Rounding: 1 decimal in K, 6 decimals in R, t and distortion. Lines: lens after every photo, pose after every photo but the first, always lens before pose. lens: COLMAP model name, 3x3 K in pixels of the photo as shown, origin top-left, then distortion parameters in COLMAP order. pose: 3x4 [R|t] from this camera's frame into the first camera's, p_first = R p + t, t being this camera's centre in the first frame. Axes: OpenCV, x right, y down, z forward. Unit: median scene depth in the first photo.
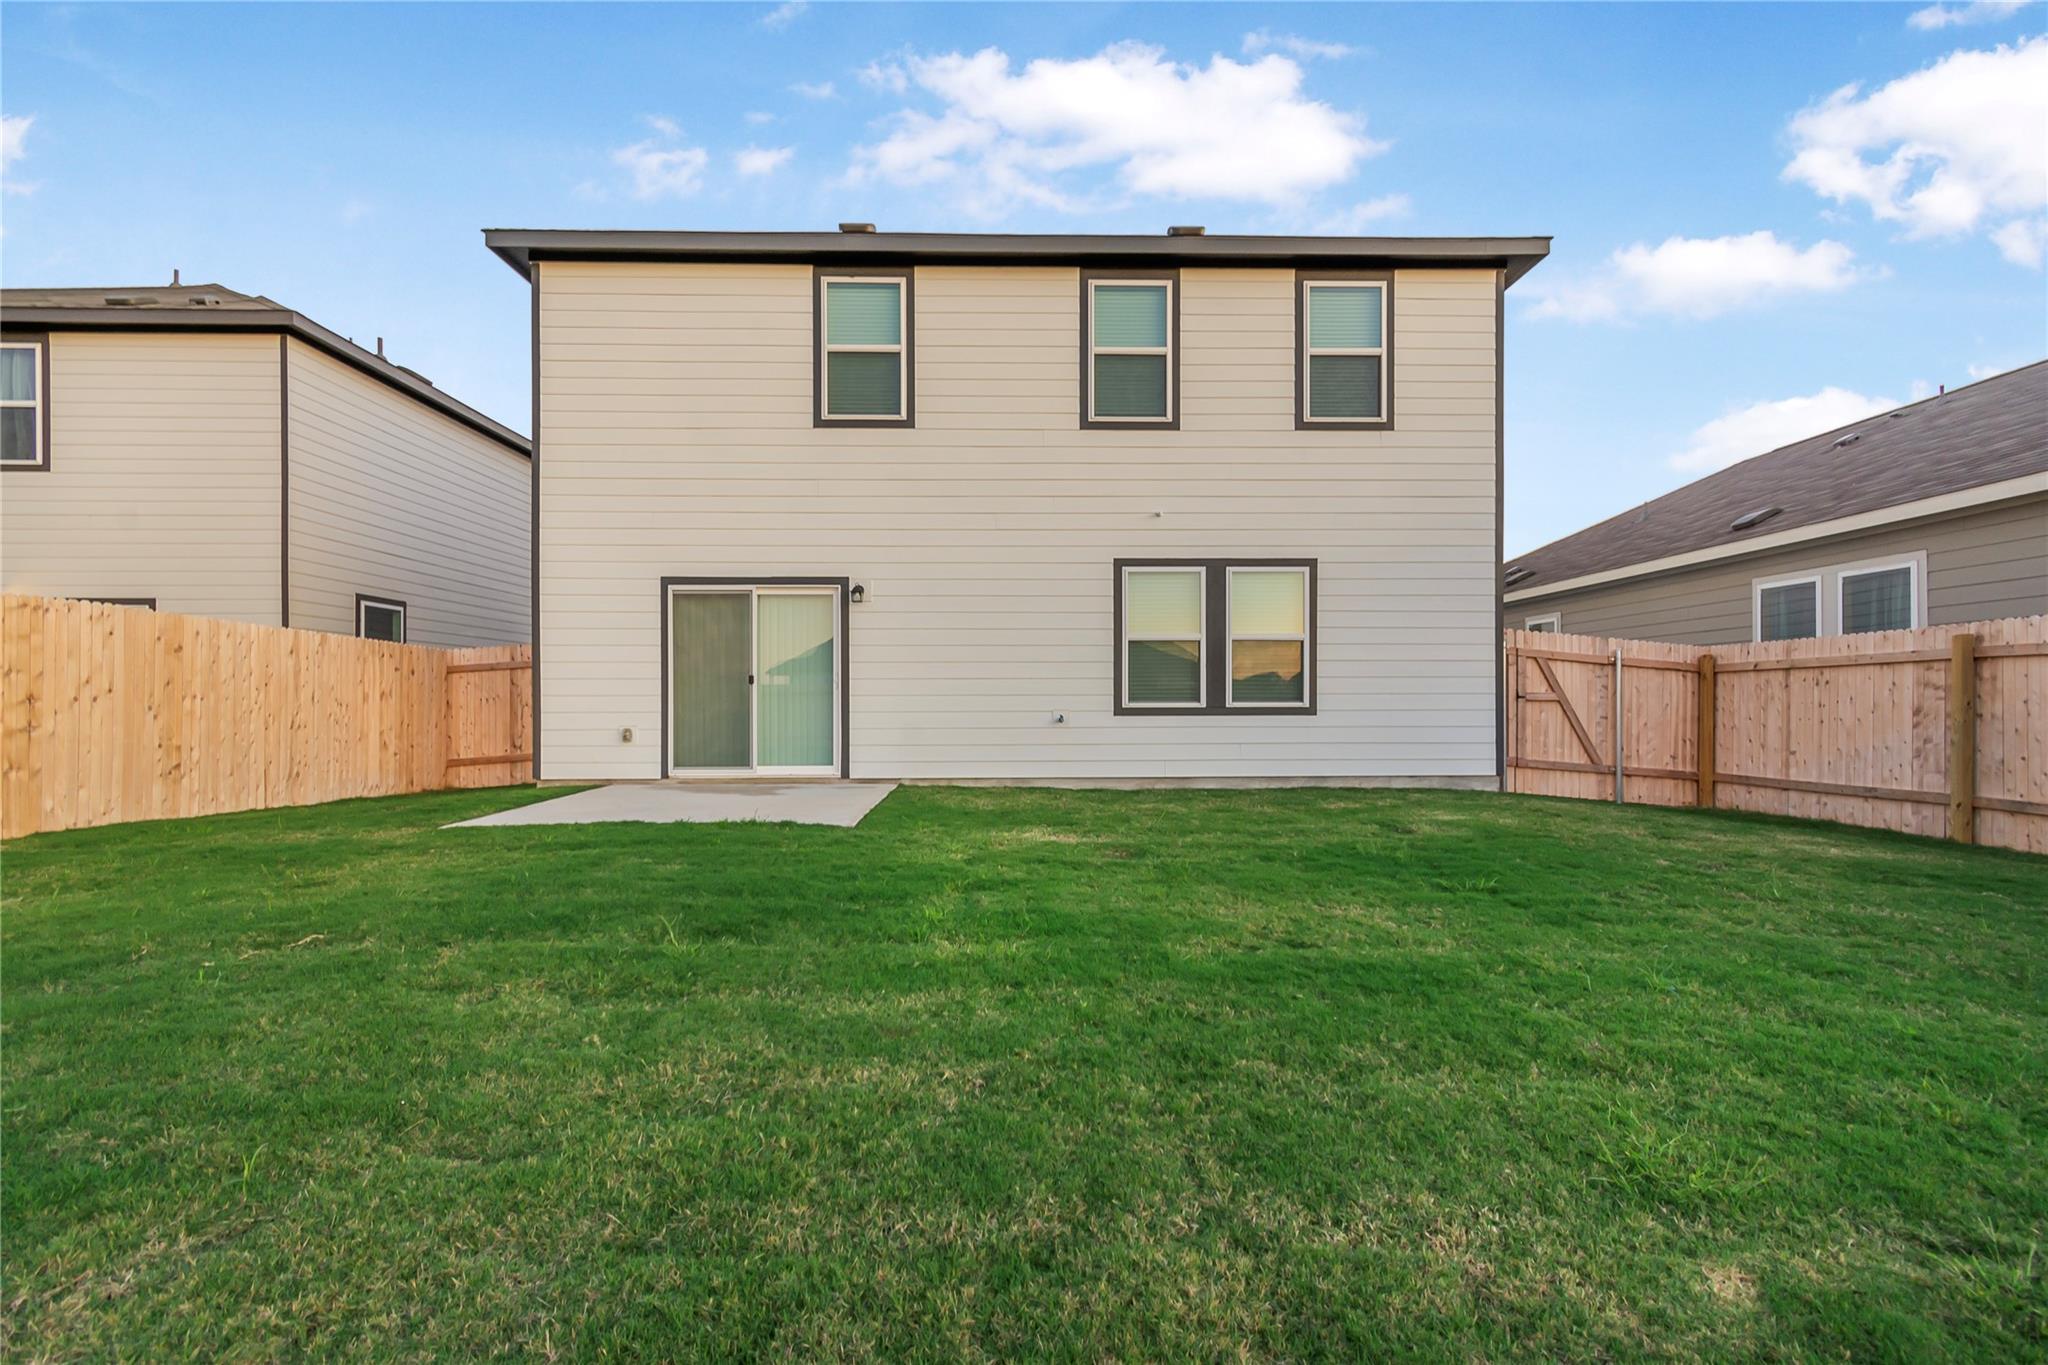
lens RADIAL K [[934.0, 0, 1026.9], [0, 934.0, 701.9], [0, 0, 1]] dist [0.012289, -0.000579]
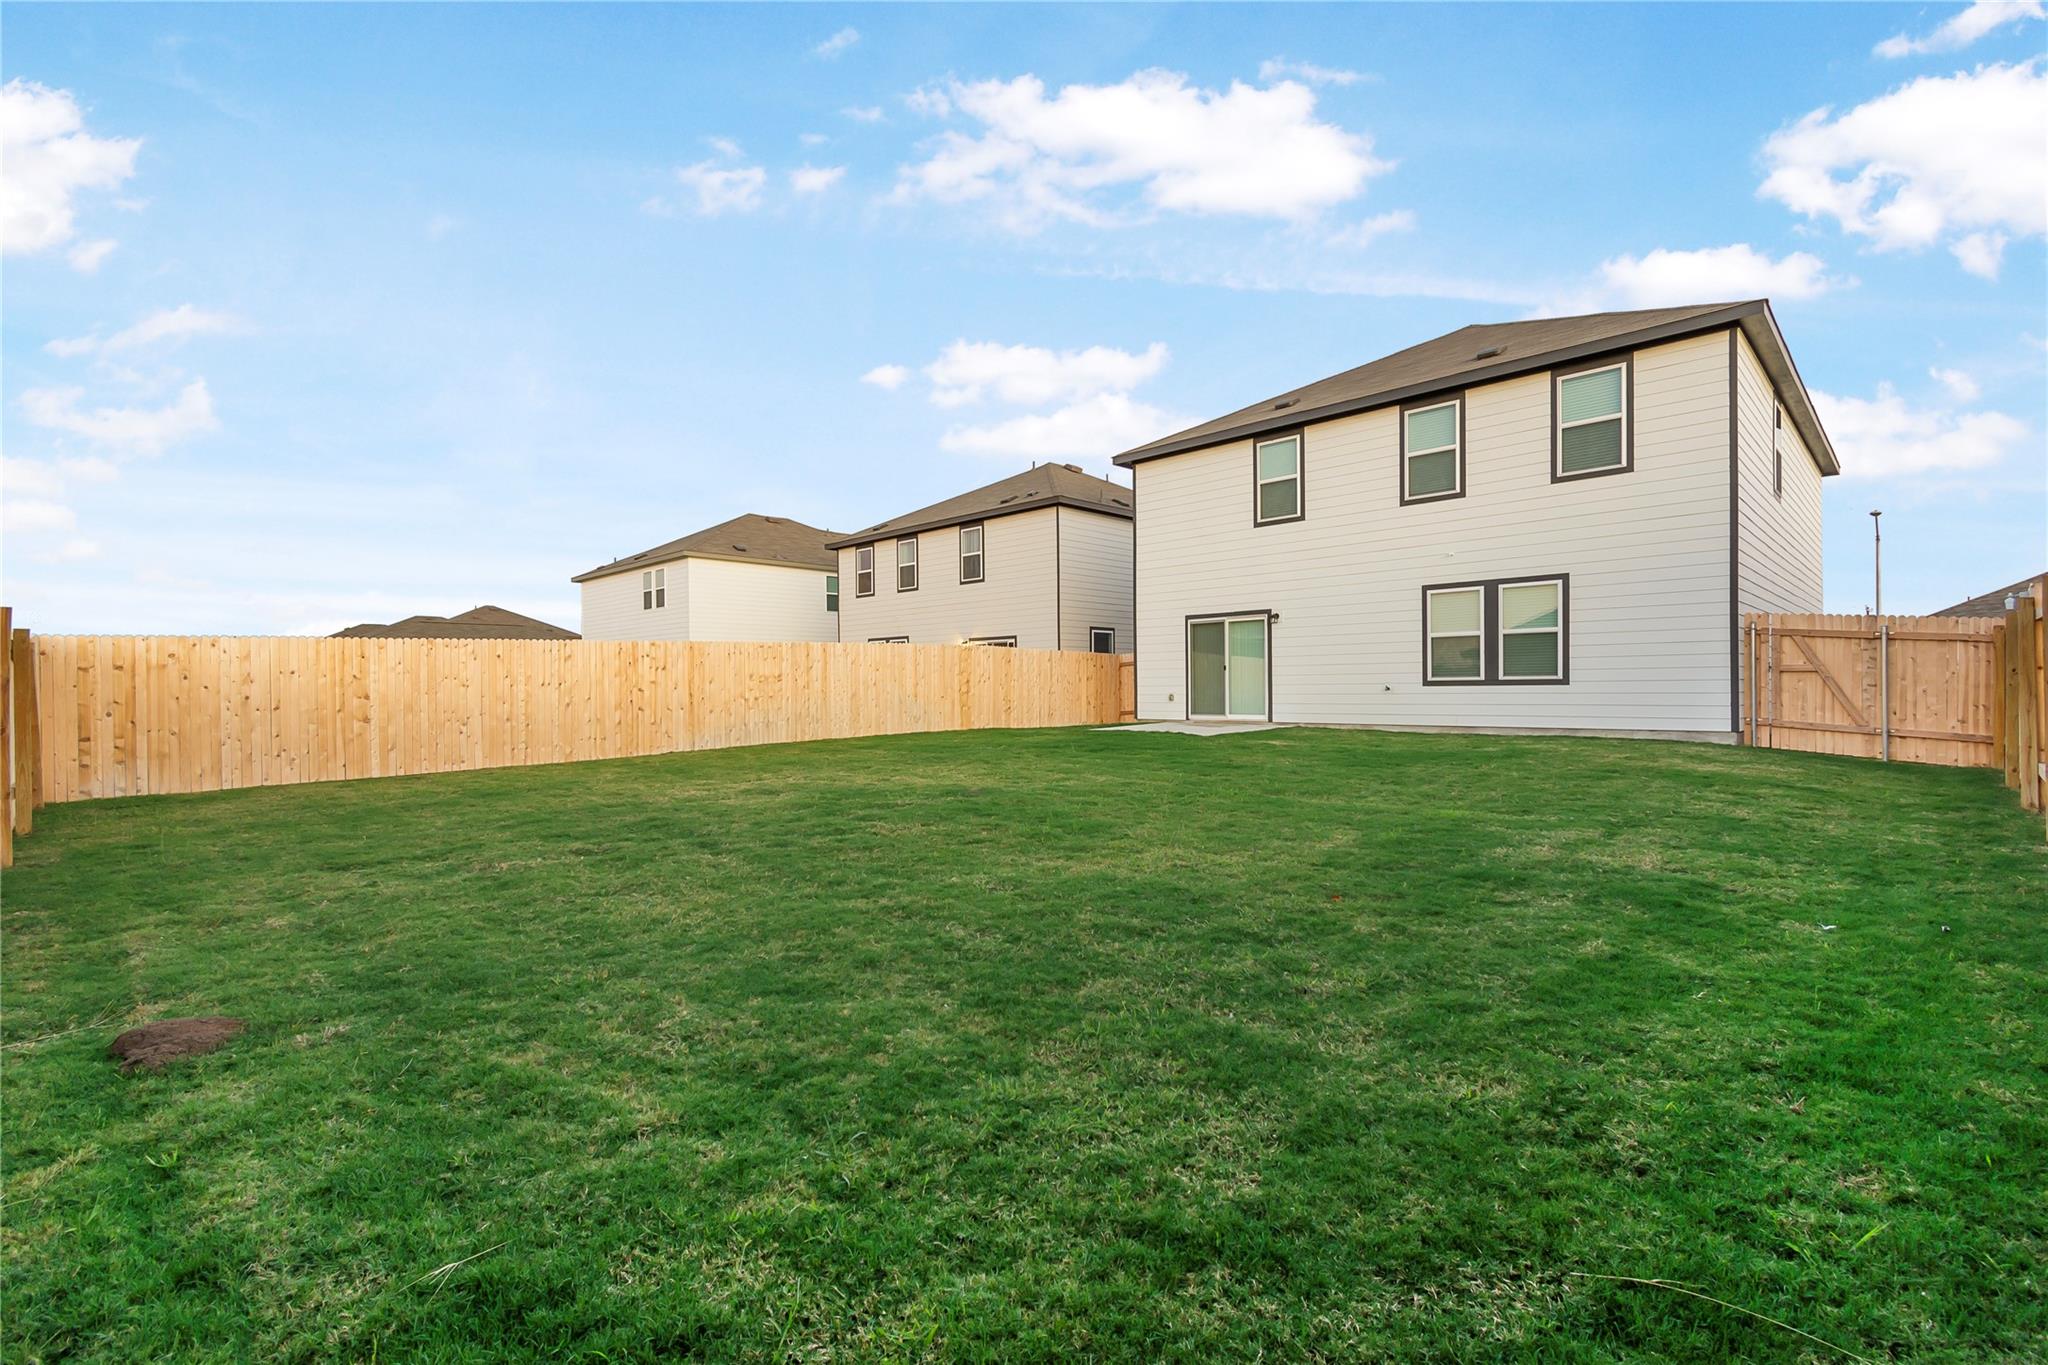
lens RADIAL K [[934.0, 0, 1022.9], [0, 934.0, 686.1], [0, 0, 1]] dist [0.012289, -0.000579]
pose [[0.683864, -0.006754, -0.729578, 0.776689], [0.002236, 0.999972, -0.007161, 0.024616], [0.729606, 0.003266, 0.683860, -0.555970]]
